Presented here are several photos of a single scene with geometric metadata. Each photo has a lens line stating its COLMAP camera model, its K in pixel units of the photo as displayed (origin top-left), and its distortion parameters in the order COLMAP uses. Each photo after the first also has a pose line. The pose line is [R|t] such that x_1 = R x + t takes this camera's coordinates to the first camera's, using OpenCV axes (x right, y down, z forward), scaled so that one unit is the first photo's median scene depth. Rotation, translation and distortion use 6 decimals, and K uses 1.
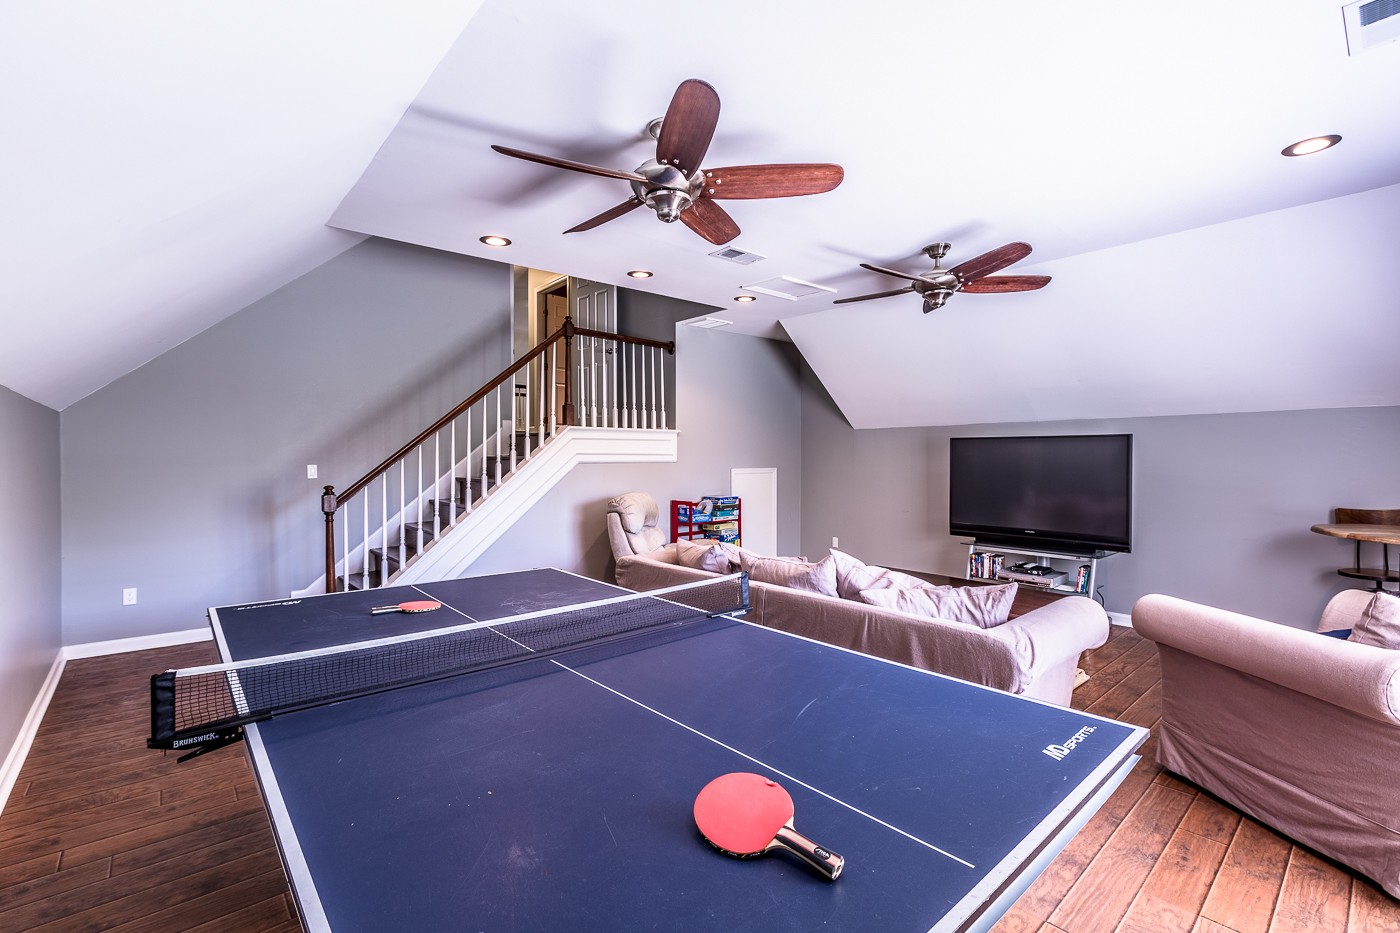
lens RADIAL K [[615.2, 0, 688.4], [0, 615.2, 464.6], [0, 0, 1]] dist [-0.000843, 0.000002]
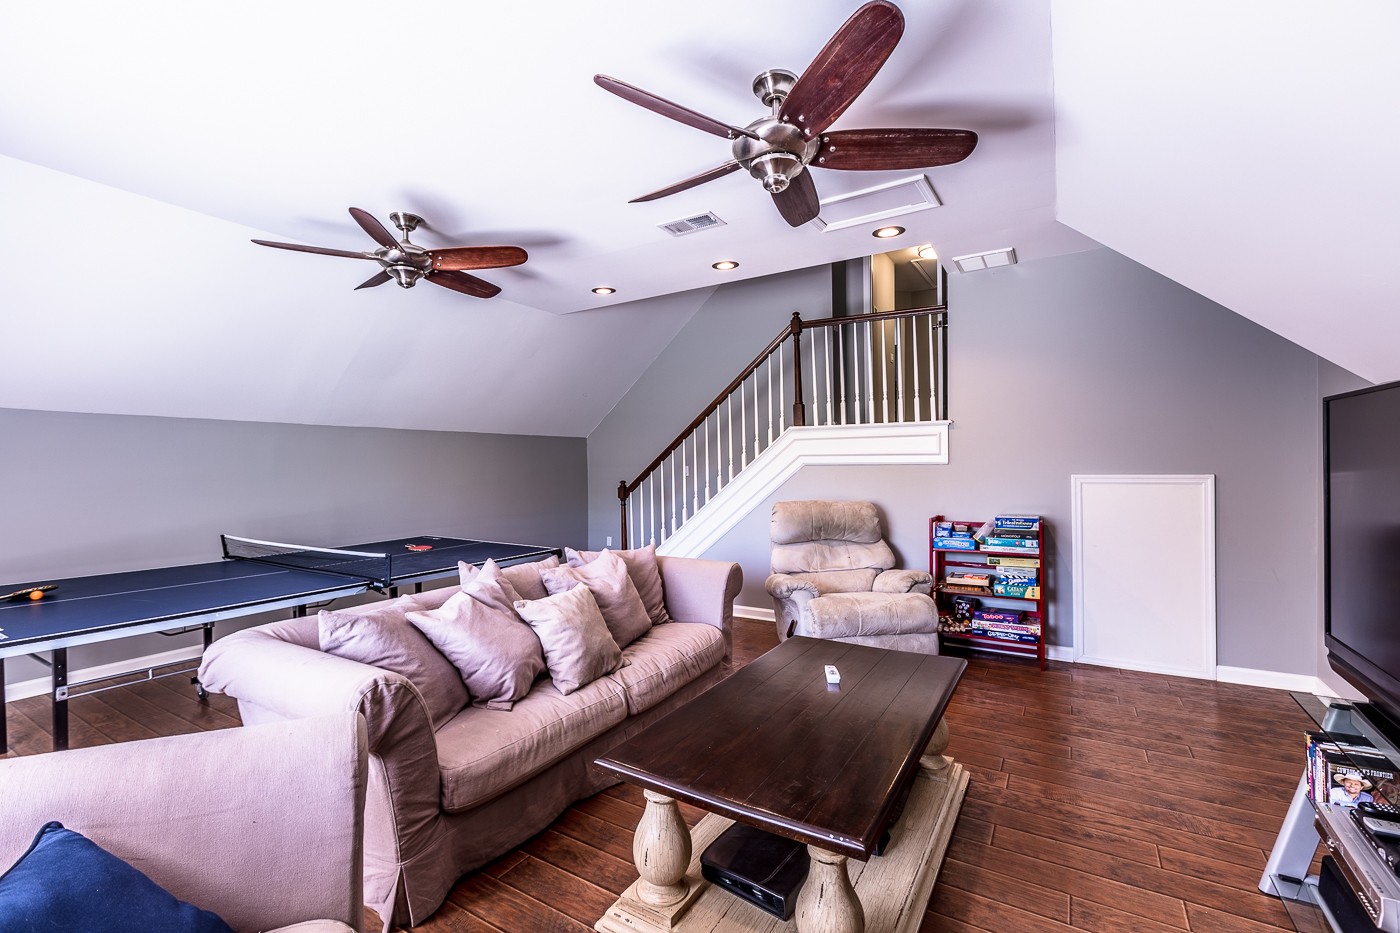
lens RADIAL K [[615.2, 0, 688.4], [0, 615.2, 464.6], [0, 0, 1]] dist [-0.000843, 0.000002]
pose [[0.295914, -0.000910, -0.955214, 0.618044], [-0.008625, 0.999956, -0.003624, 0.001623], [0.955176, 0.009311, 0.295893, 0.512167]]
